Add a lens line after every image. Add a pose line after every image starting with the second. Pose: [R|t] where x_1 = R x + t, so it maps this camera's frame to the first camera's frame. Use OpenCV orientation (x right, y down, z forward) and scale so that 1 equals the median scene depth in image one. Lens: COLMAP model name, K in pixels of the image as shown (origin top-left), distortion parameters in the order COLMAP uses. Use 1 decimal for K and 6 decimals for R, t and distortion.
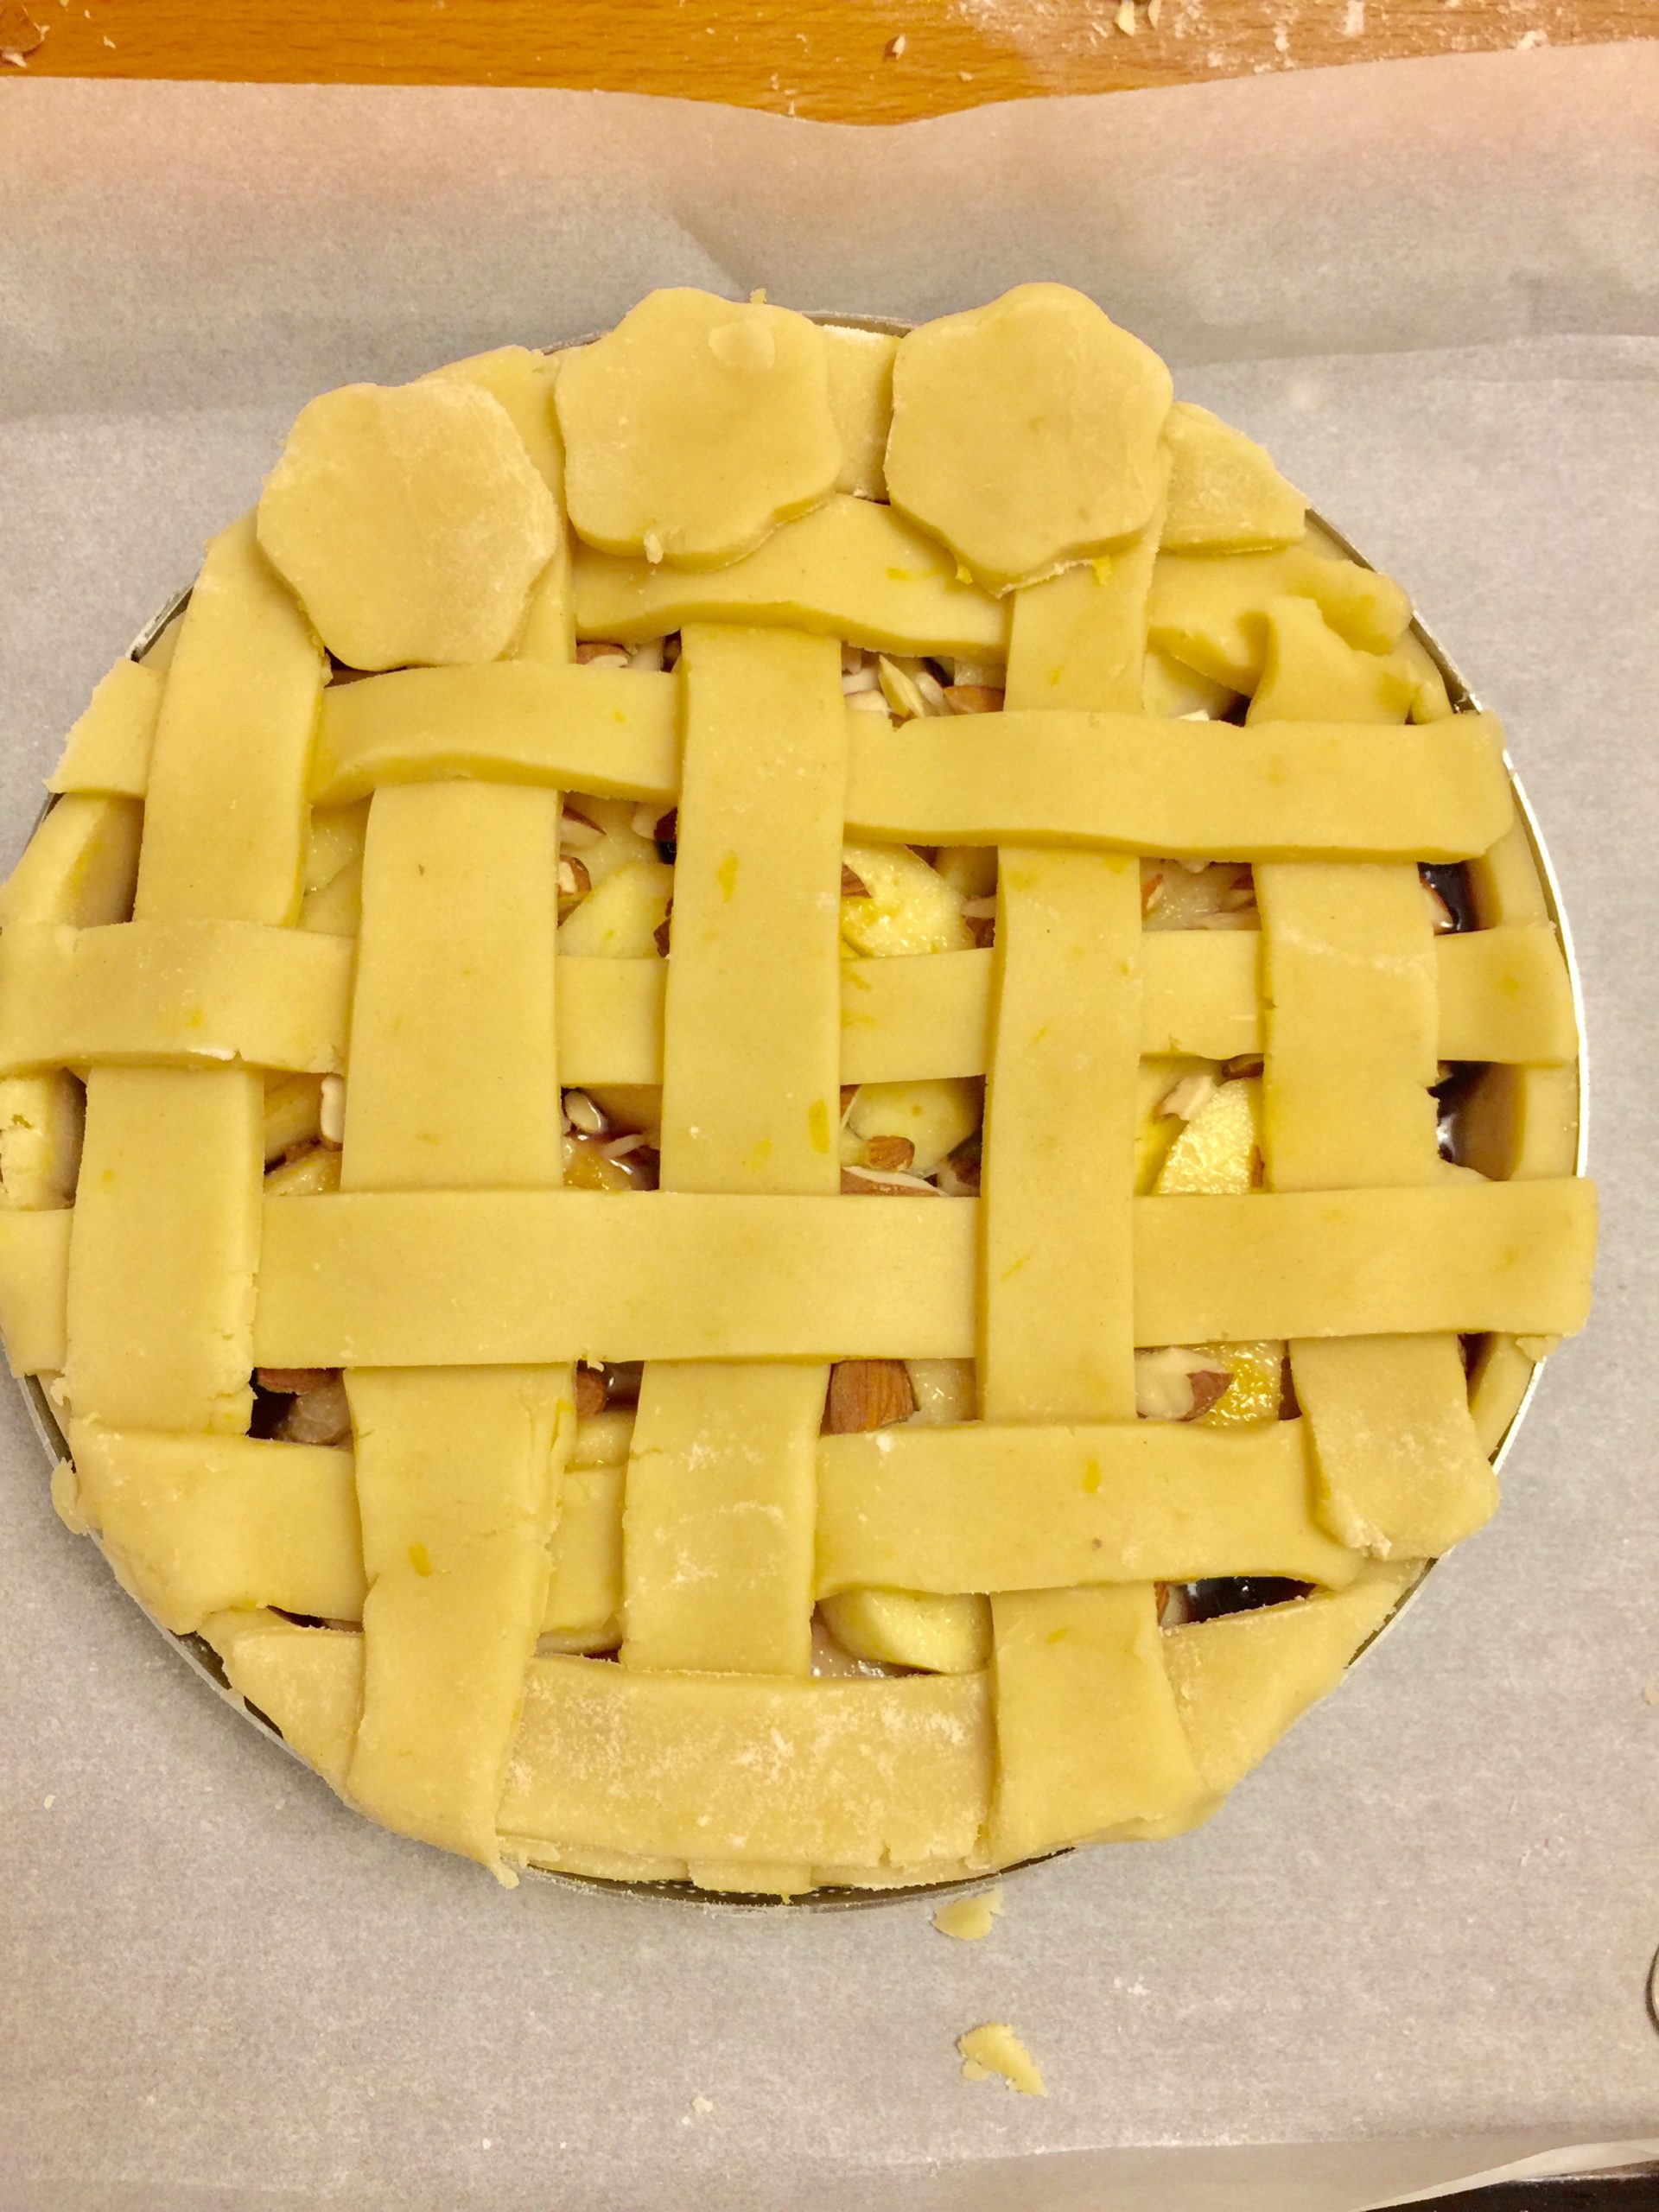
lens RADIAL K [[1879.3, 0, 829.0], [0, 1879.3, 1110.0], [0, 0, 1]] dist [-0.000324, -0.003273]
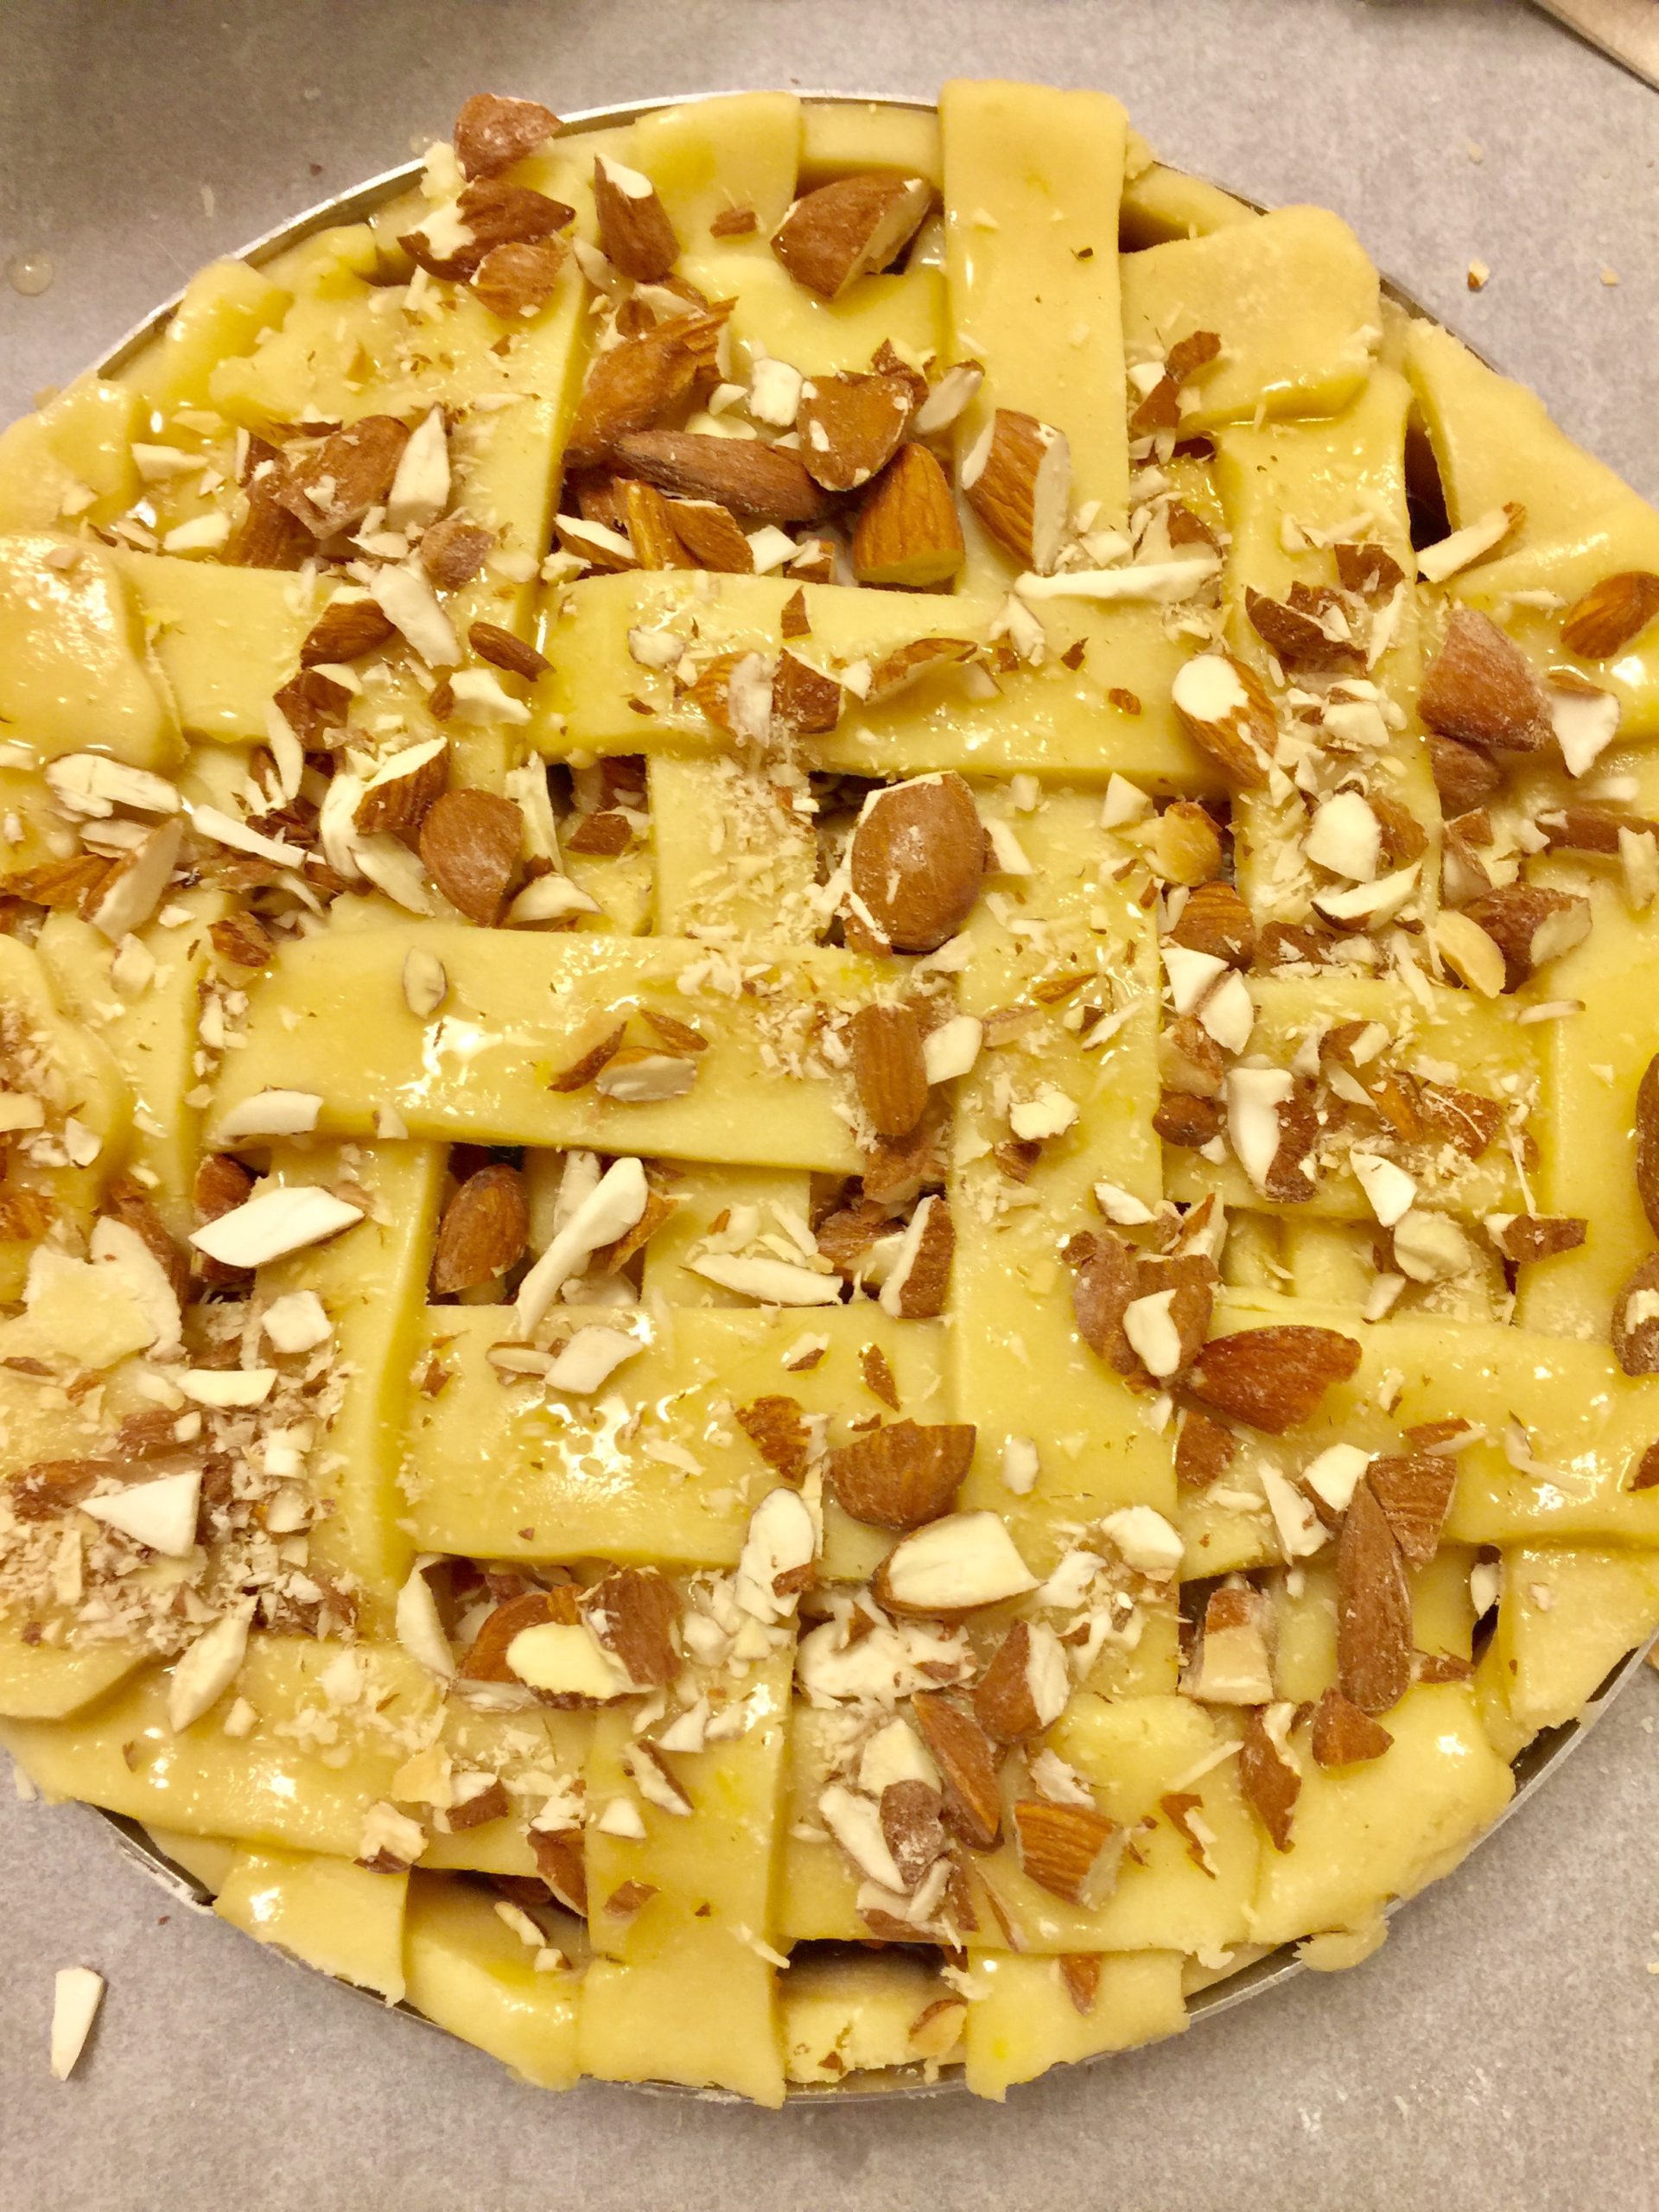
lens RADIAL K [[1879.3, 0, 824.8], [0, 1879.3, 1105.2], [0, 0, 1]] dist [-0.000324, -0.003273]
pose [[0.011851, -0.991007, 0.133281, -0.169259], [0.992032, 0.028372, 0.122754, -0.108317], [-0.125431, 0.130764, 0.983447, 0.225783]]
